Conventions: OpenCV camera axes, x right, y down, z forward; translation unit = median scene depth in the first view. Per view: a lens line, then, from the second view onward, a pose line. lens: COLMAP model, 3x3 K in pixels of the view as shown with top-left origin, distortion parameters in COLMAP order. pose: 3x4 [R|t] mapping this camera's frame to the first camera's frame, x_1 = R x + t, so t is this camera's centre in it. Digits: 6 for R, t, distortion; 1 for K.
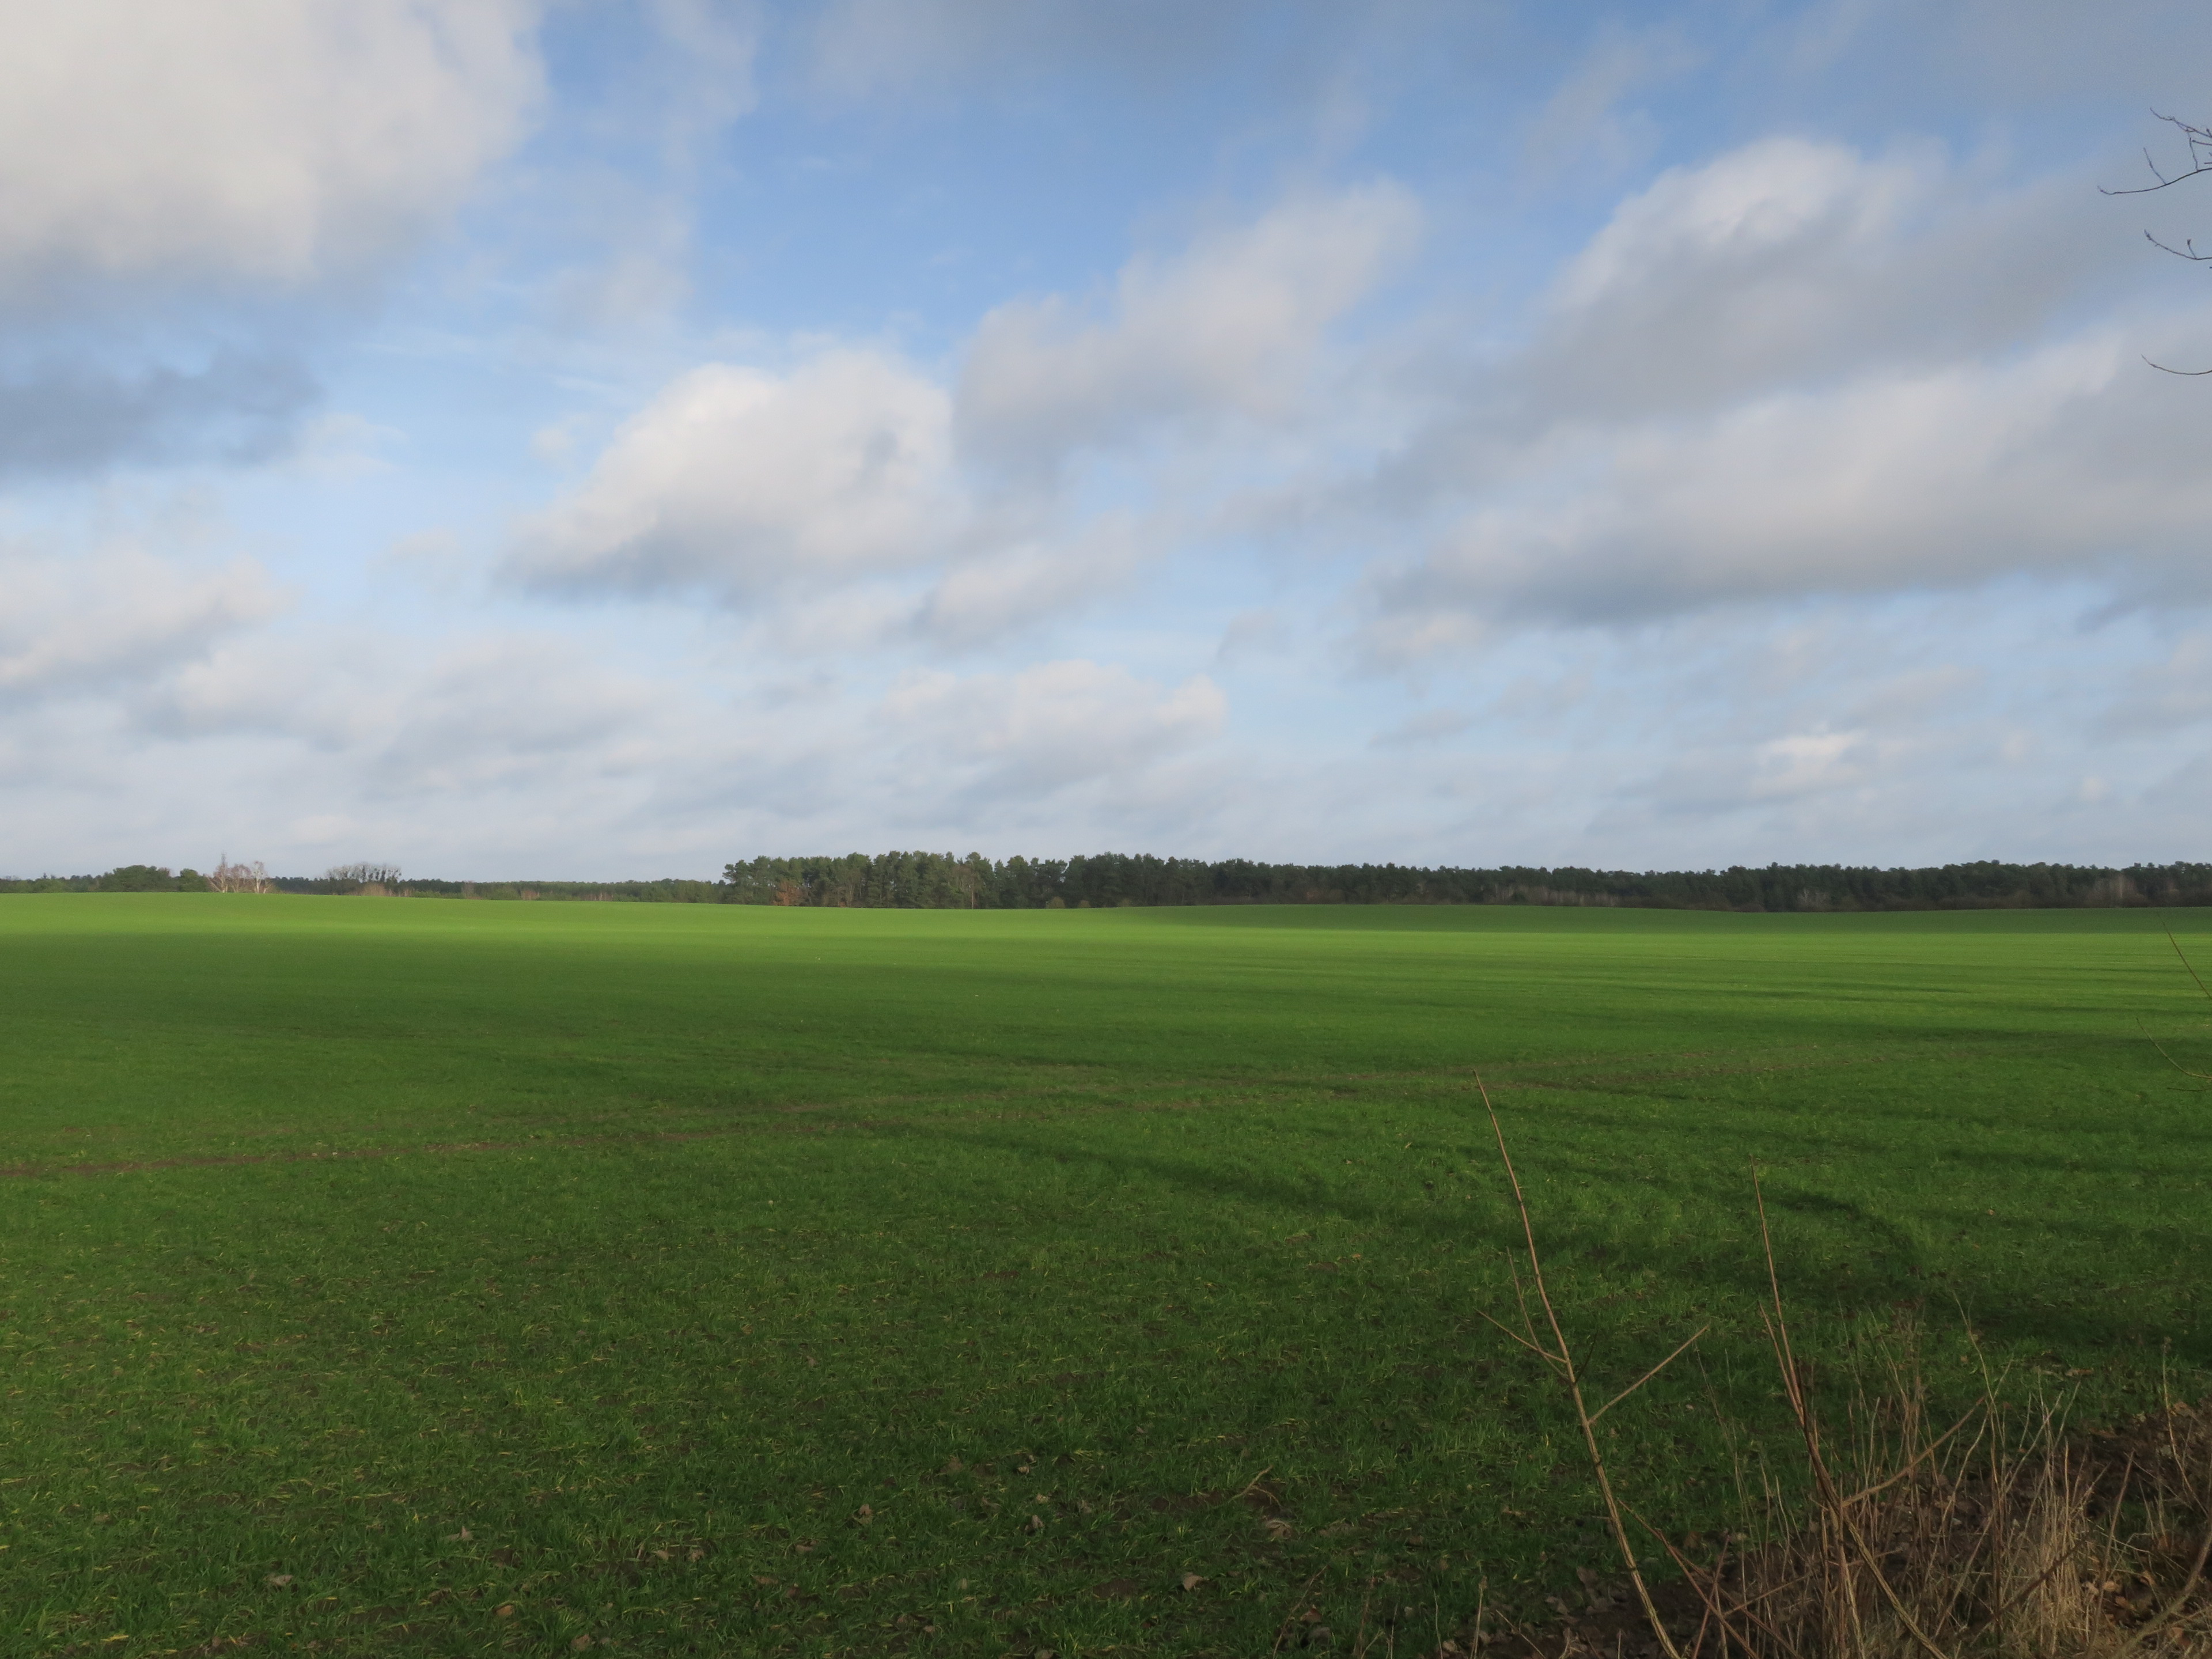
lens RADIAL K [[1828.4, 0, 1106.0], [0, 1828.4, 829.5], [0, 0, 1]] dist [0.011367, 0.016717]
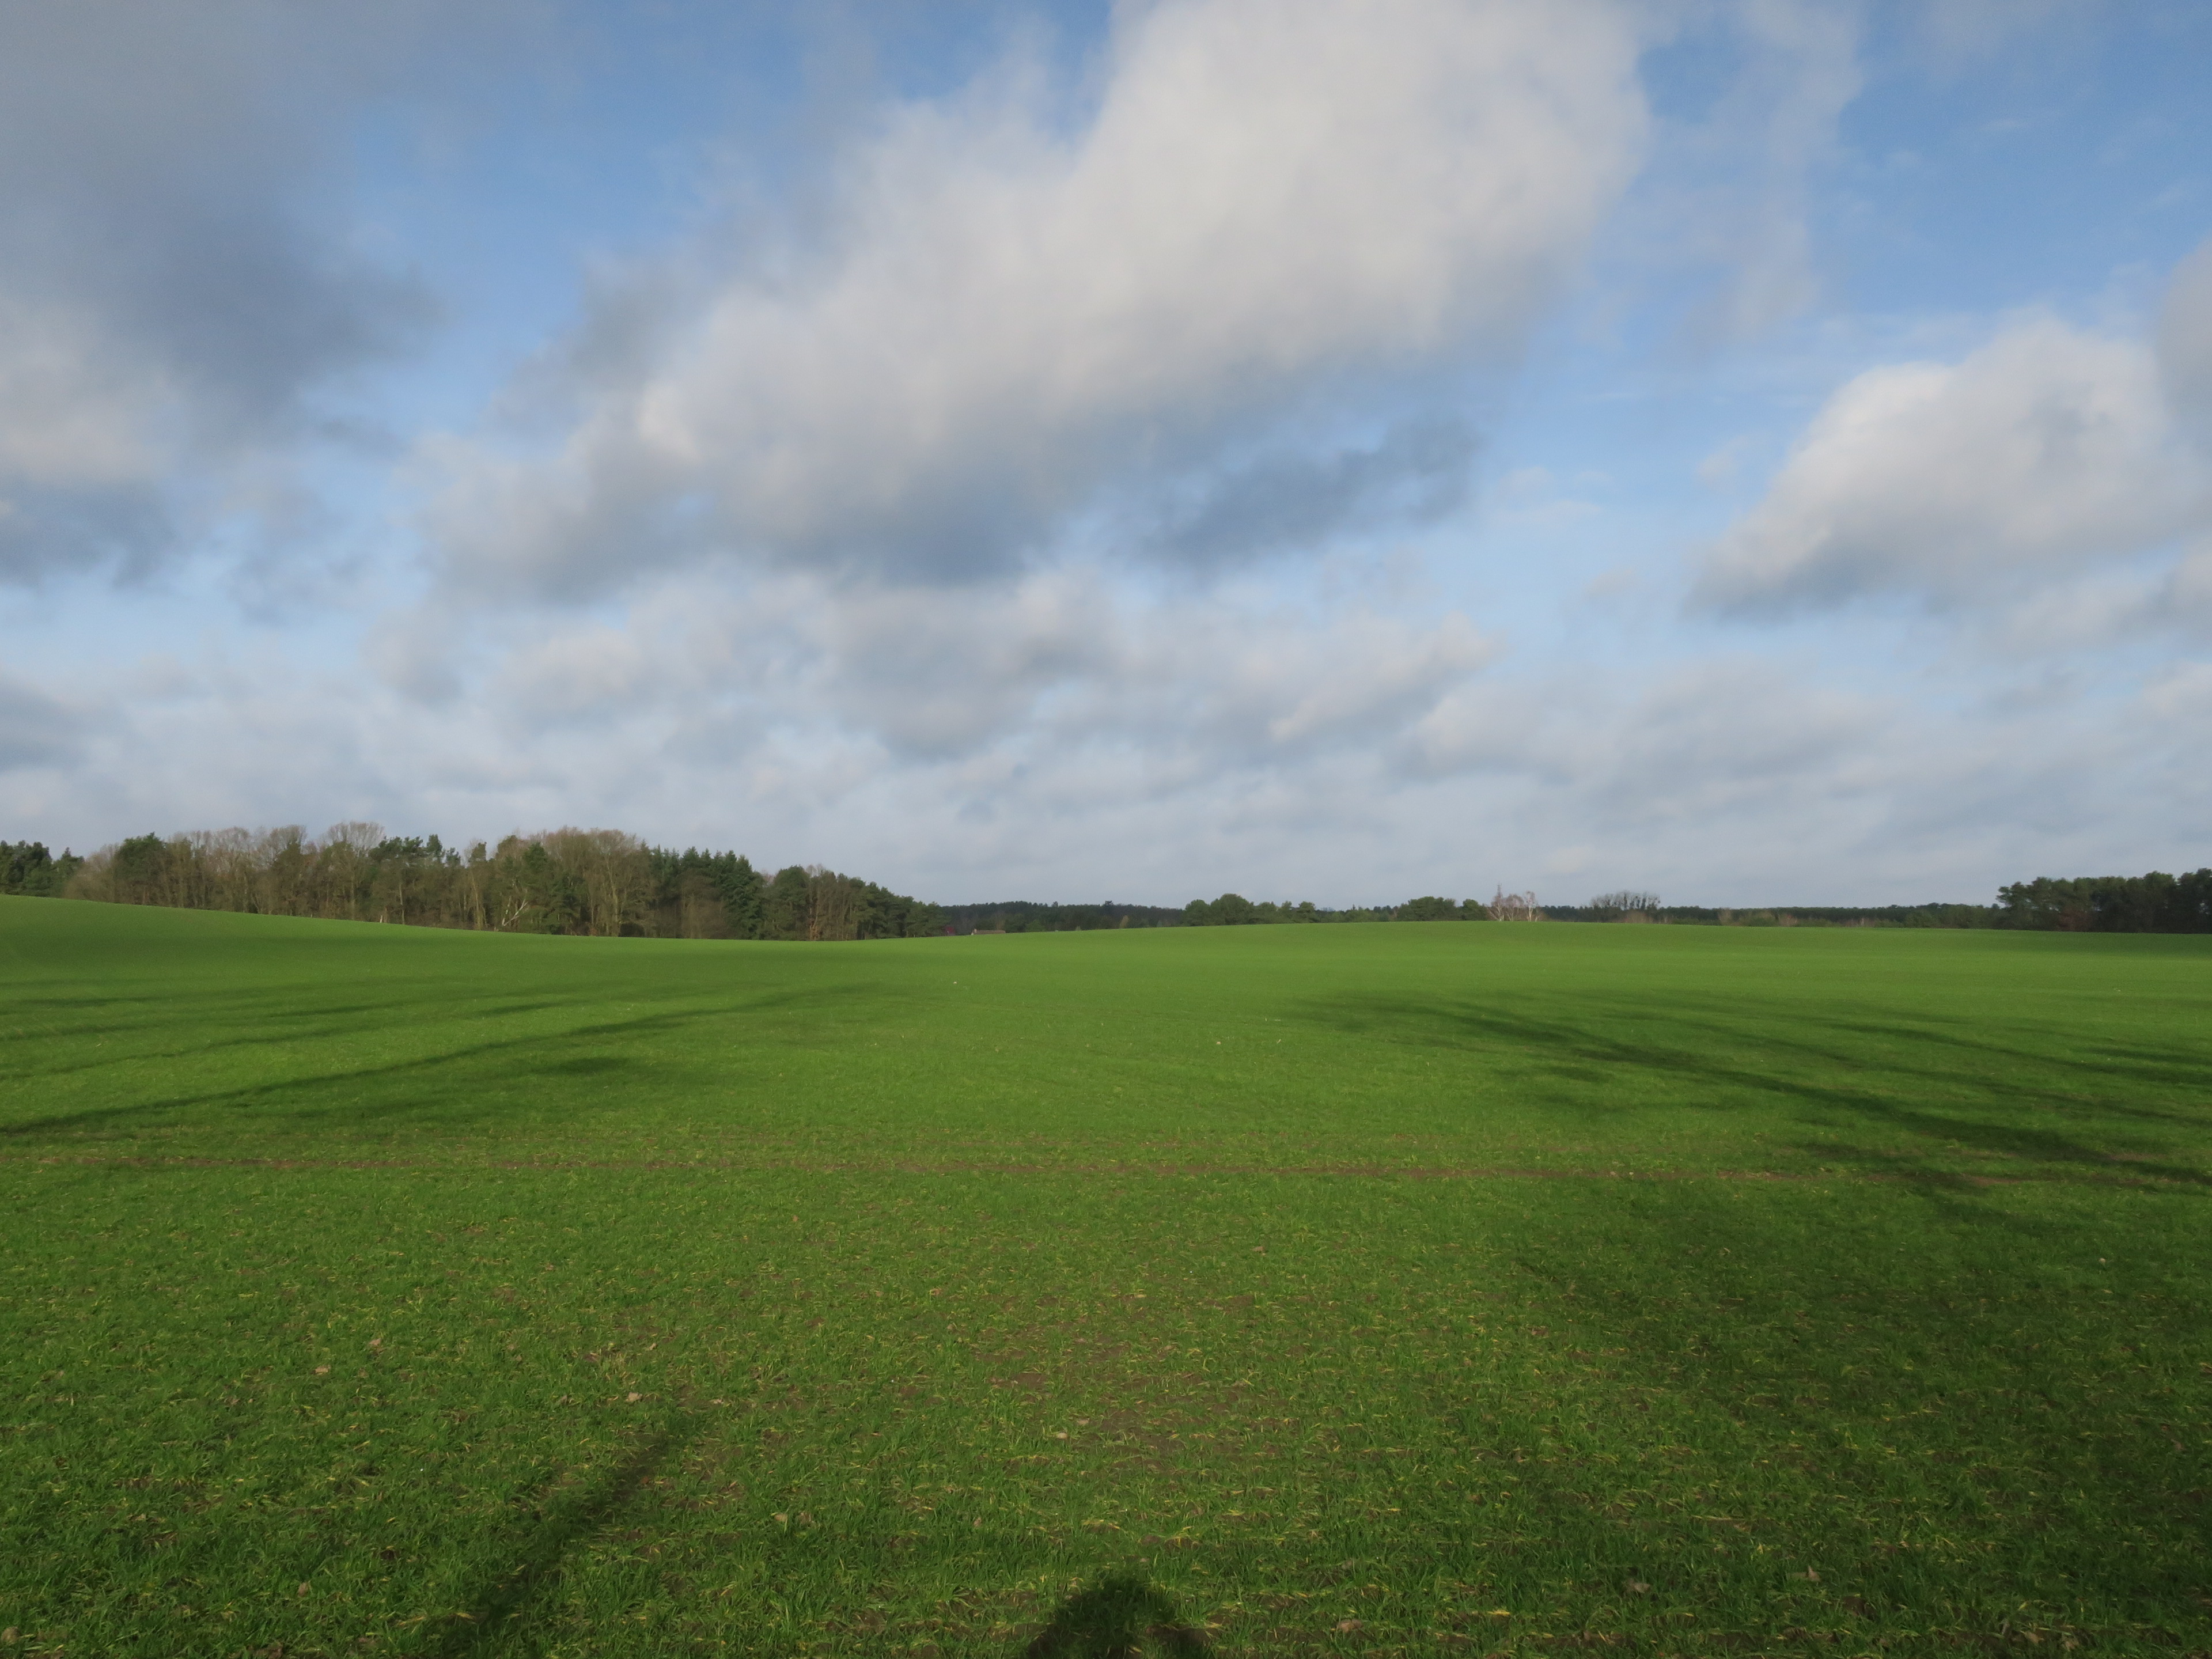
lens RADIAL K [[1820.9, 0, 1106.0], [0, 1820.9, 829.5], [0, 0, 1]] dist [0.035920, -0.009244]
pose [[0.858132, -0.034237, -0.512286, -0.141616], [0.026511, 0.999398, -0.022384, -0.001386], [0.512744, 0.005627, 0.858523, -0.034946]]
